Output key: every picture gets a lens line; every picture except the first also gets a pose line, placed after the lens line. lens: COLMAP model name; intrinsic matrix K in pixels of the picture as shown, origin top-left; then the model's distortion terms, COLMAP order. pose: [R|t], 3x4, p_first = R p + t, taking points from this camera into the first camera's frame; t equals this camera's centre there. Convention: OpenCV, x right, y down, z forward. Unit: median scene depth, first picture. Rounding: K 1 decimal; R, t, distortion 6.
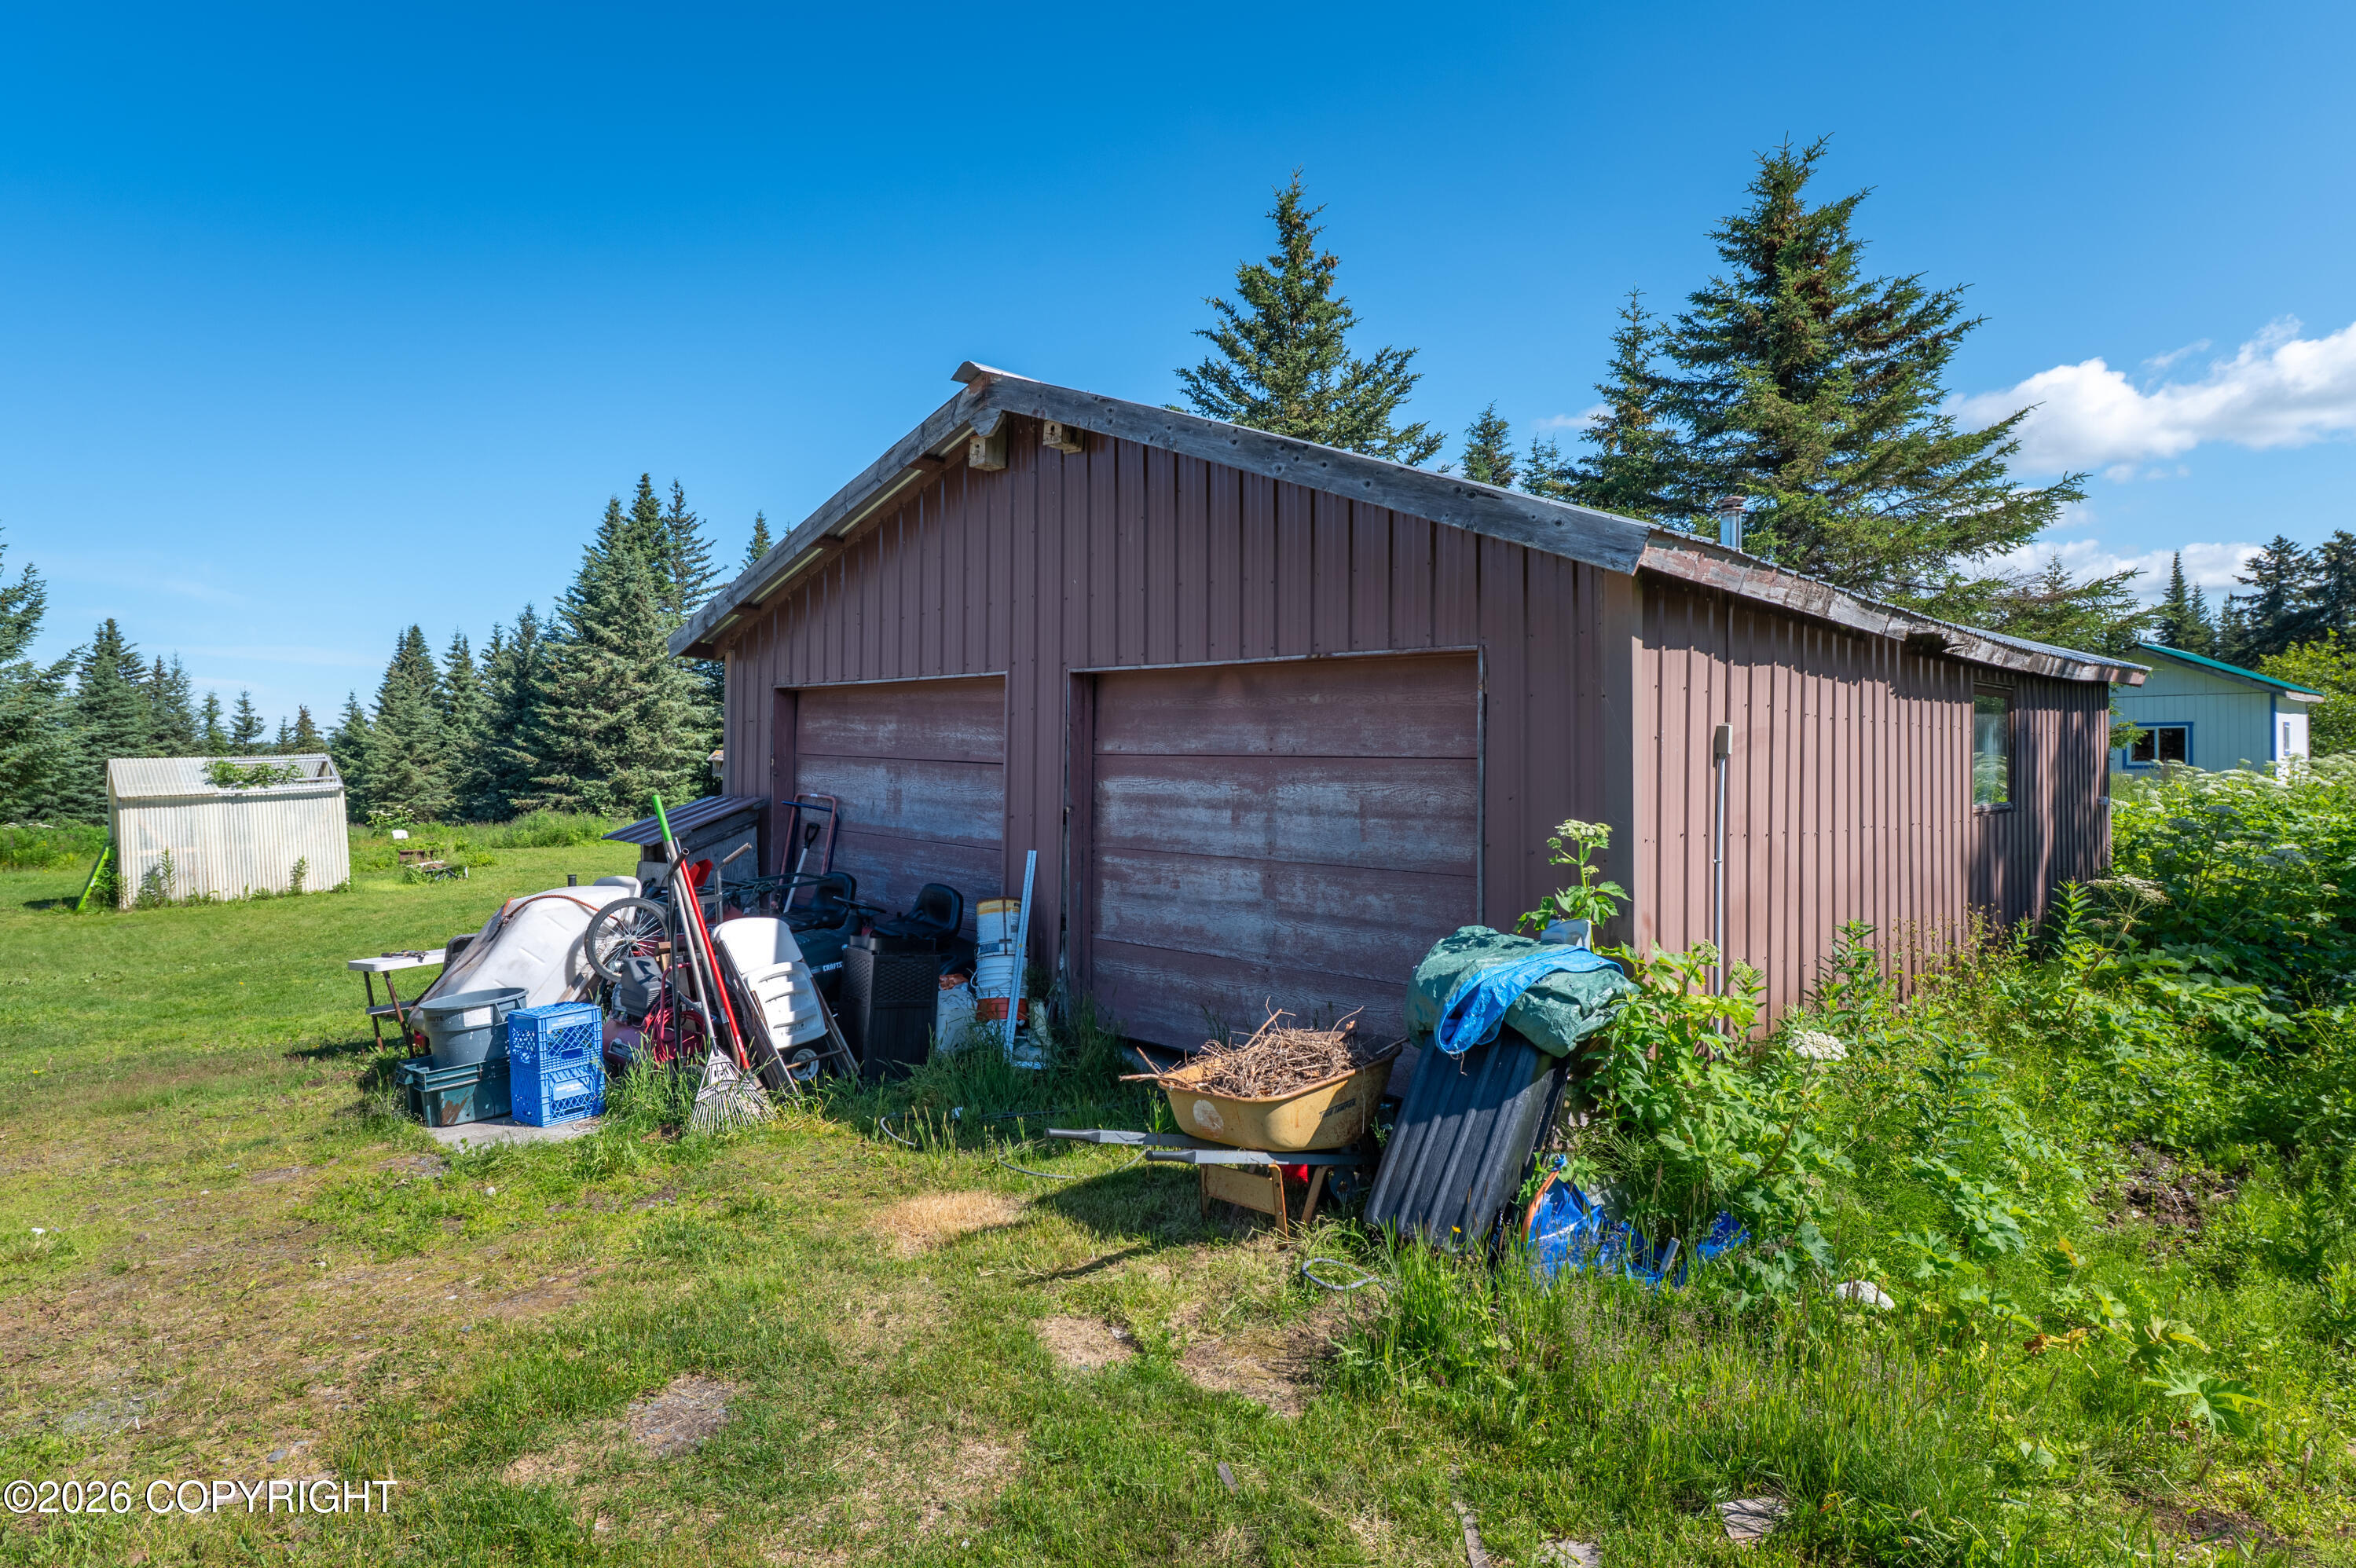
lens RADIAL K [[1365.7, 0, 1173.2], [0, 1365.7, 761.3], [0, 0, 1]] dist [0.002845, -0.000694]
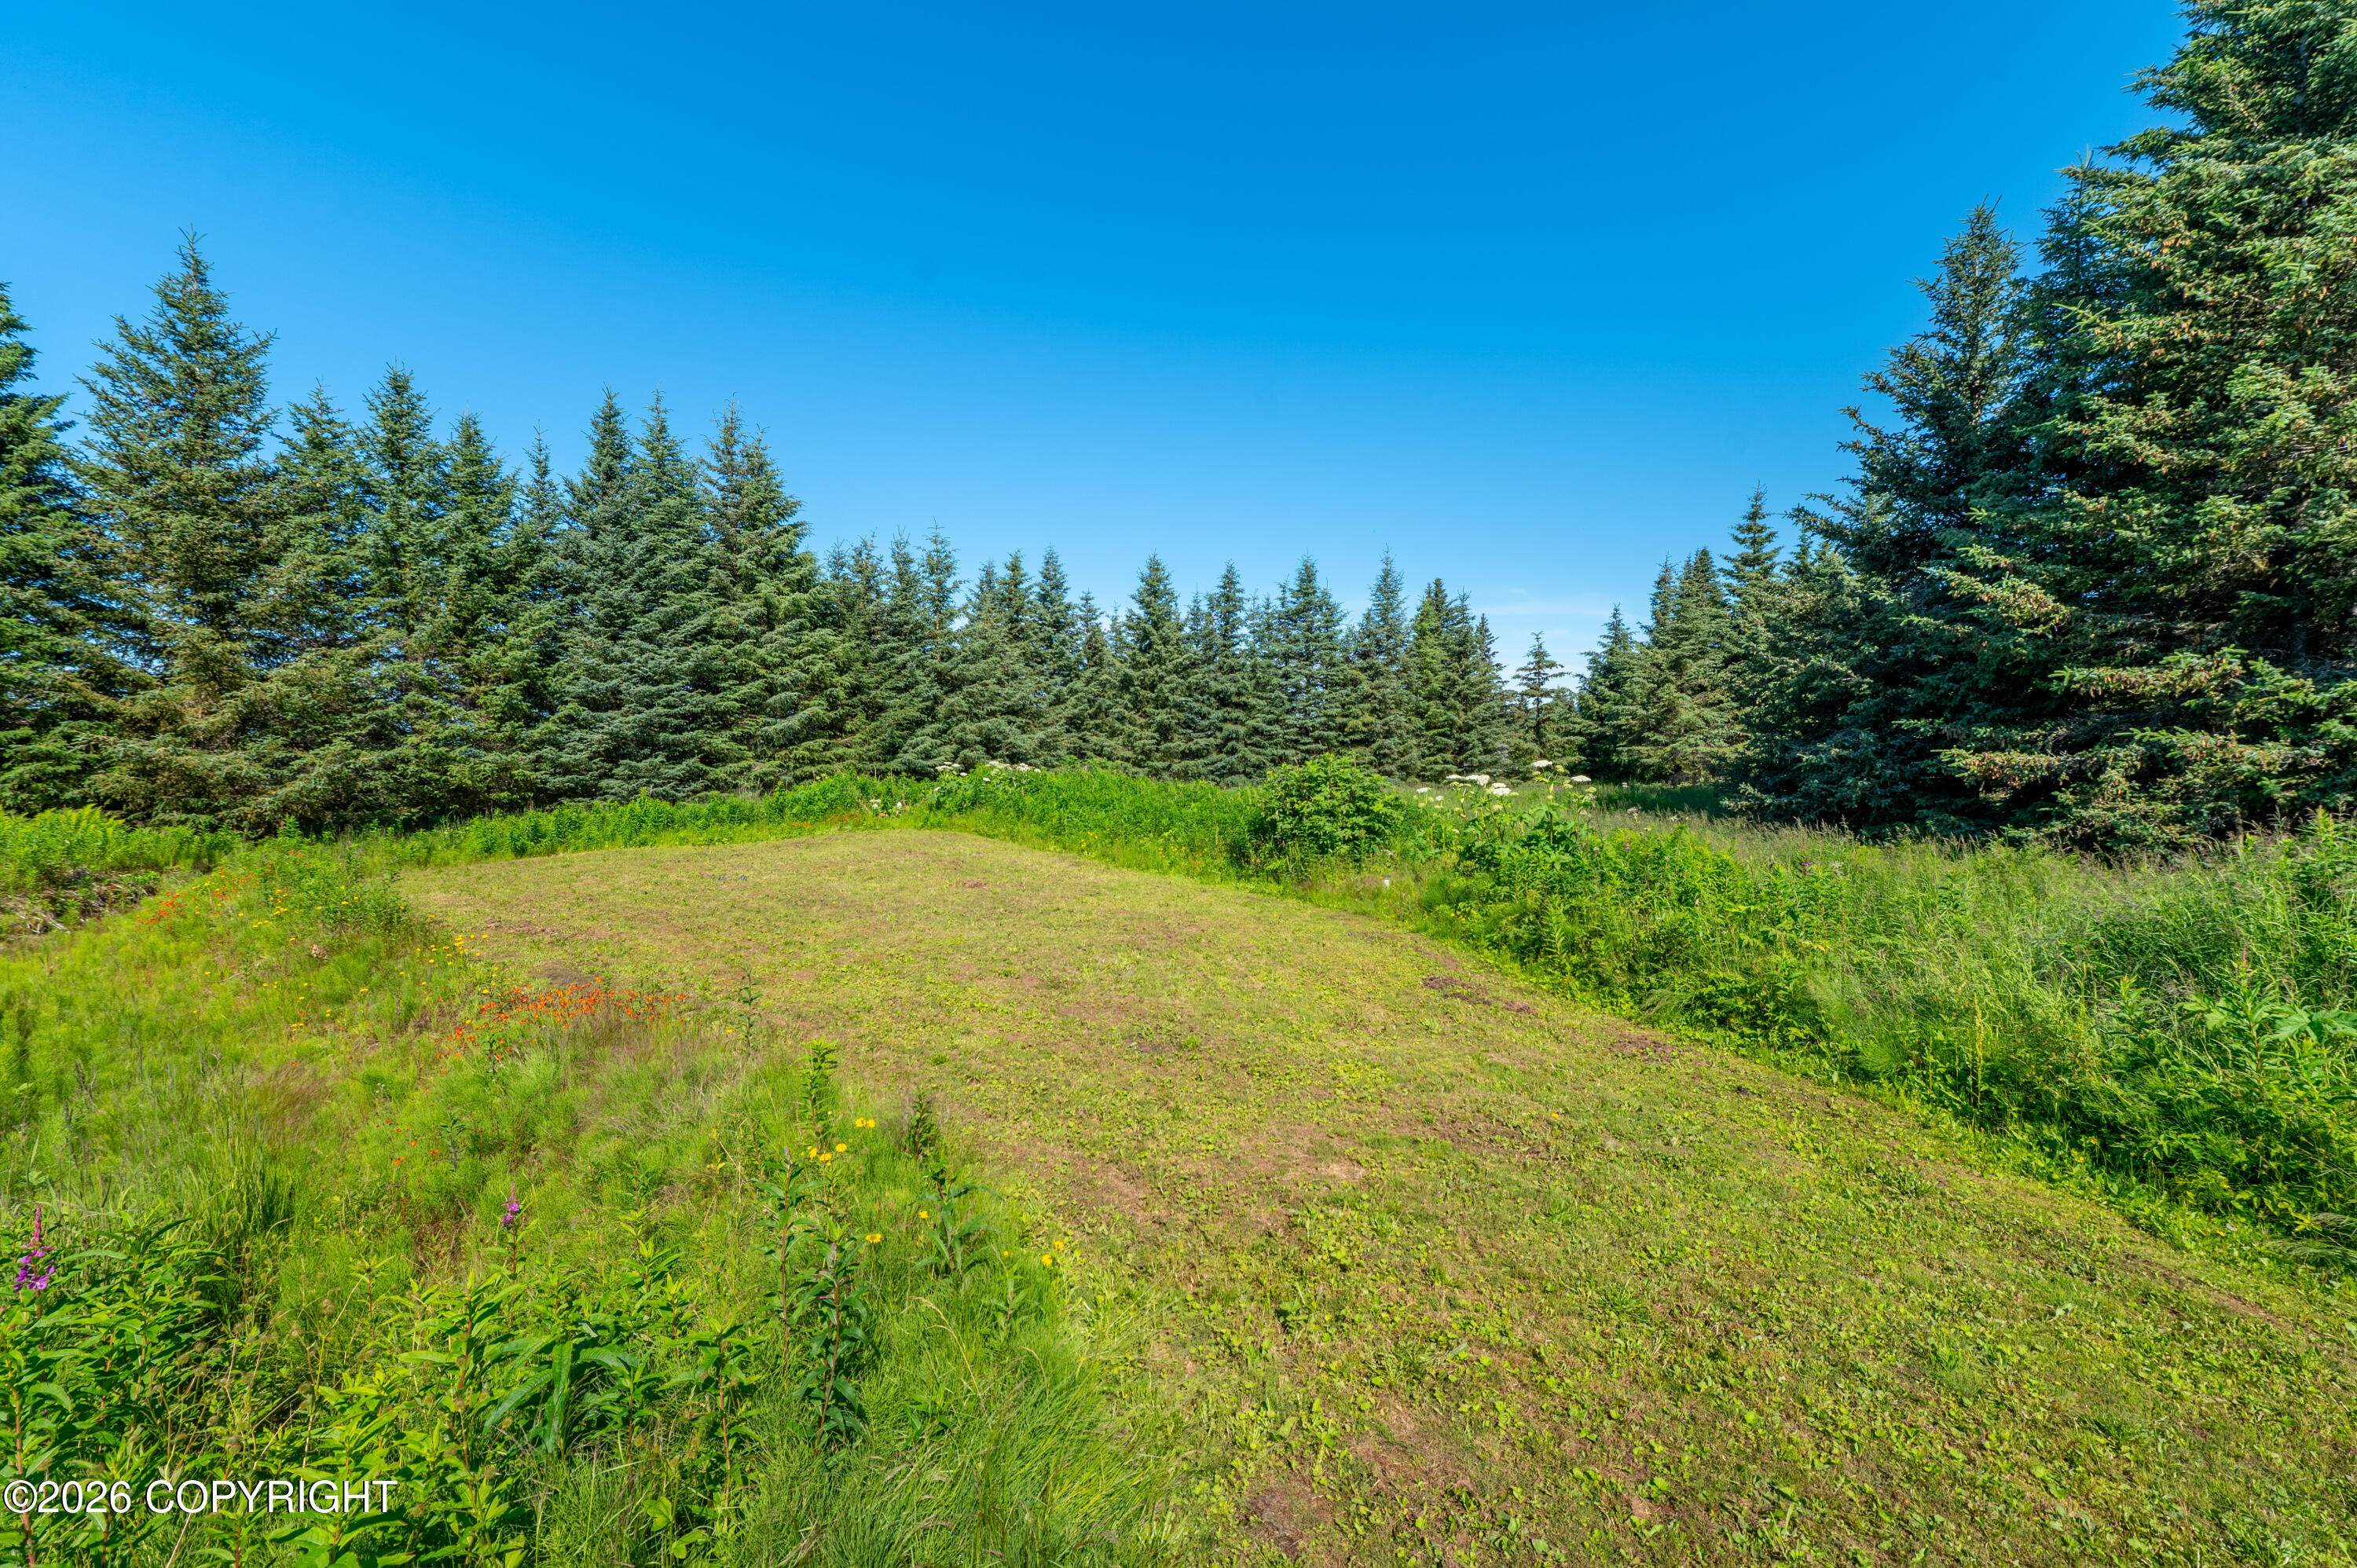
lens RADIAL K [[947.2, 0, 1177.2], [0, 947.2, 767.4], [0, 0, 1]] dist [-0.005956, -0.001134]
pose [[0.521261, 0.050870, -0.851880, -0.392787], [-0.008960, 0.998493, 0.054142, 0.021871], [0.853350, -0.020589, 0.520931, 0.744230]]
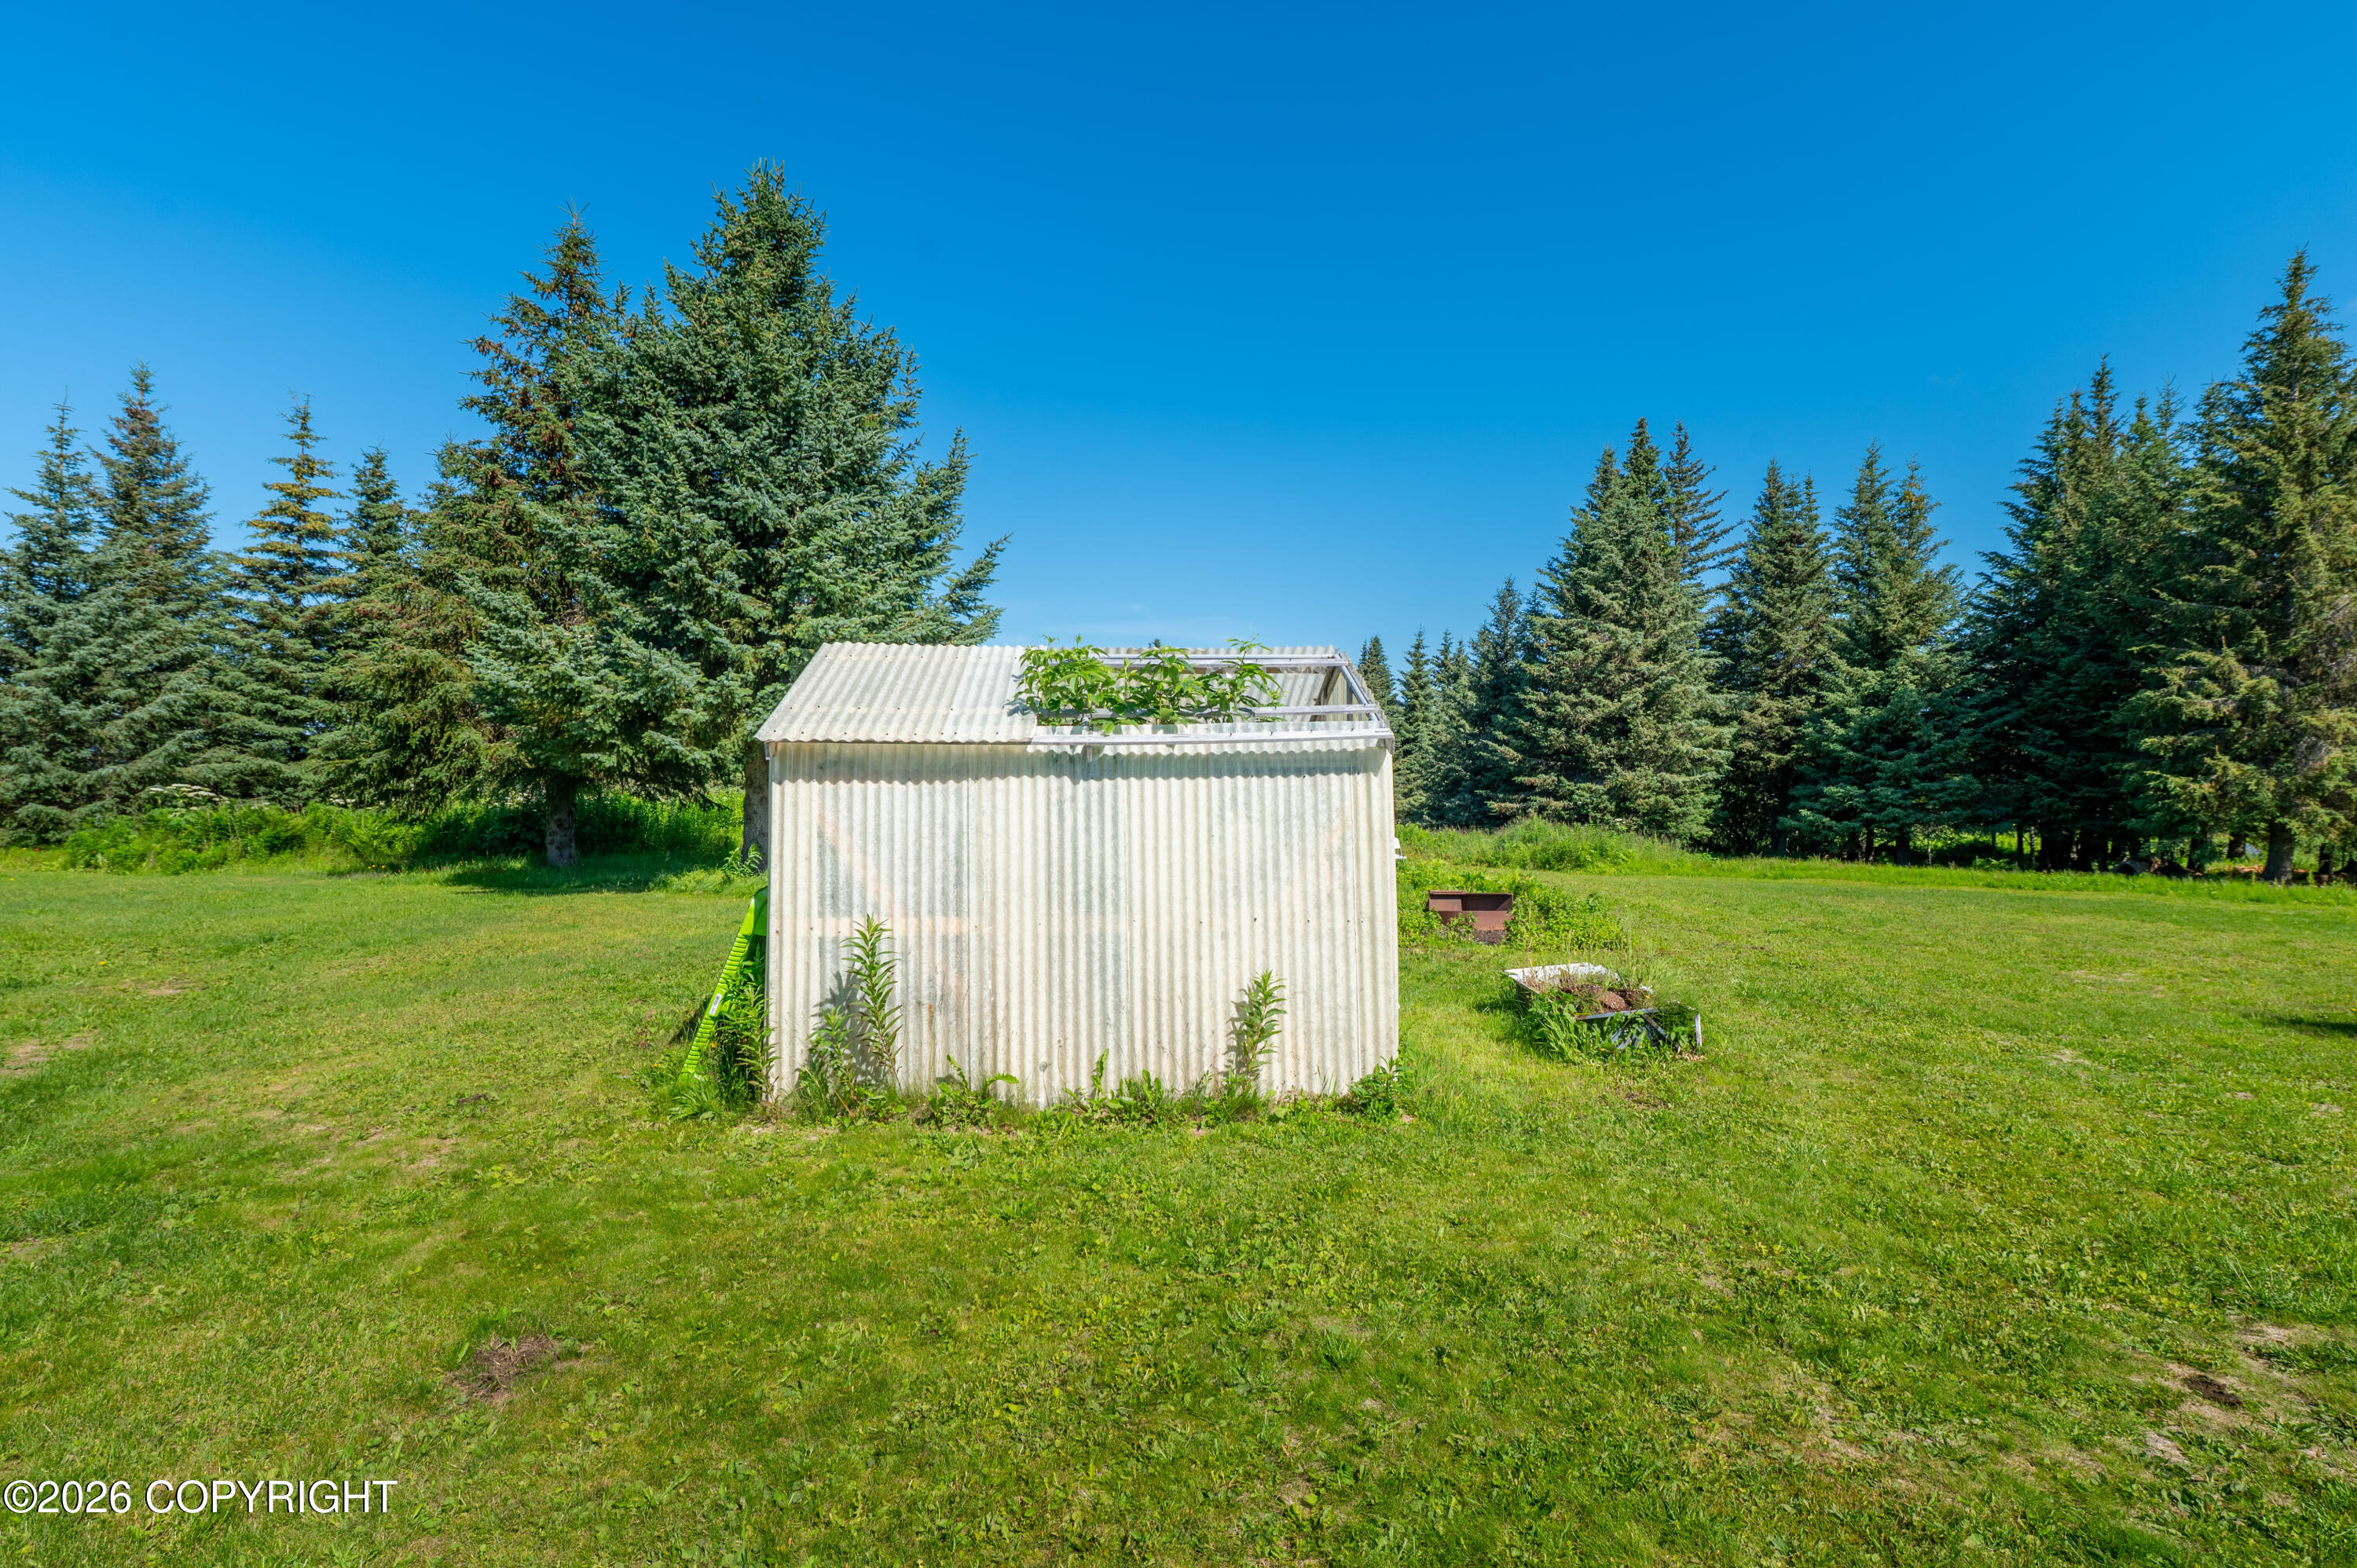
lens RADIAL K [[1194.4, 0, 1177.7], [0, 1194.4, 791.4], [0, 0, 1]] dist [-0.005801, -0.002714]
pose [[0.792199, 0.039629, -0.608975, -0.184165], [-0.031677, 0.999214, 0.023816, 0.009679], [0.609440, 0.000424, 0.792832, 0.291011]]
